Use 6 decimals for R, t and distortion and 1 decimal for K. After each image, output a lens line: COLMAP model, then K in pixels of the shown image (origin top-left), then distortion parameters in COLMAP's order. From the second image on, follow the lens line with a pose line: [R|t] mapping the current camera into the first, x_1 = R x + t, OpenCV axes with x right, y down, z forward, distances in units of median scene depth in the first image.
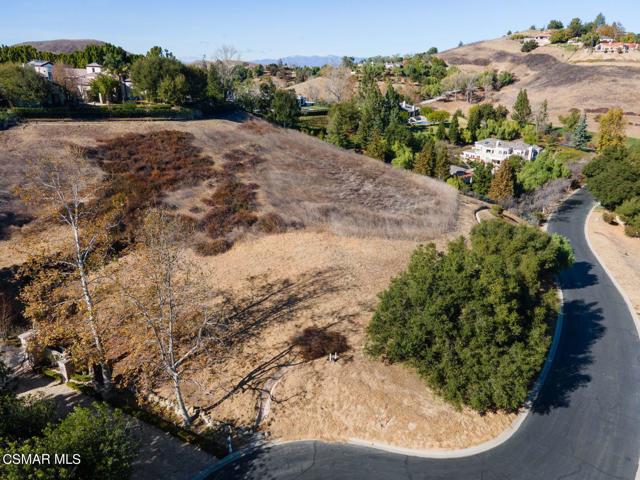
lens RADIAL K [[466.3, 0, 319.8], [0, 466.3, 241.1], [0, 0, 1]] dist [0.025049, 0.030123]
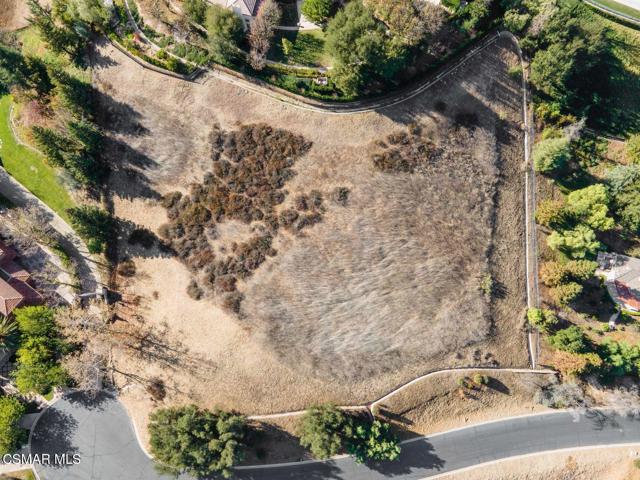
lens RADIAL K [[466.3, 0, 314.8], [0, 466.3, 241.9], [0, 0, 1]] dist [0.025049, 0.030123]
pose [[0.550571, 0.814282, -0.183890, 0.140574], [-0.288935, 0.392549, 0.873168, -1.247788], [0.783191, -0.427609, 0.451401, 0.446554]]
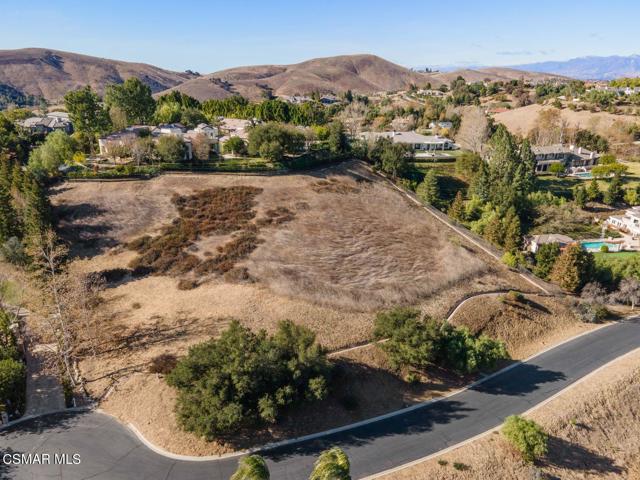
lens RADIAL K [[466.3, 0, 318.6], [0, 466.3, 241.4], [0, 0, 1]] dist [0.025049, 0.030123]
pose [[0.860840, 0.171213, -0.479208, 0.587045], [-0.175348, 0.983829, 0.036514, -0.177729], [0.477710, 0.052596, 0.876941, -0.089636]]
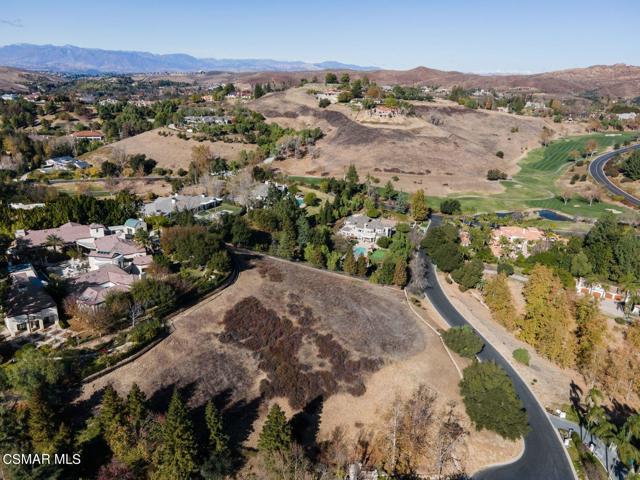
lens RADIAL K [[466.3, 0, 318.6], [0, 466.3, 238.8], [0, 0, 1]] dist [0.025049, 0.030123]
pose [[0.888212, -0.136021, 0.438838, -0.796199], [0.135583, 0.990233, 0.032509, -0.480855], [-0.438973, 0.030624, 0.897978, -0.468111]]
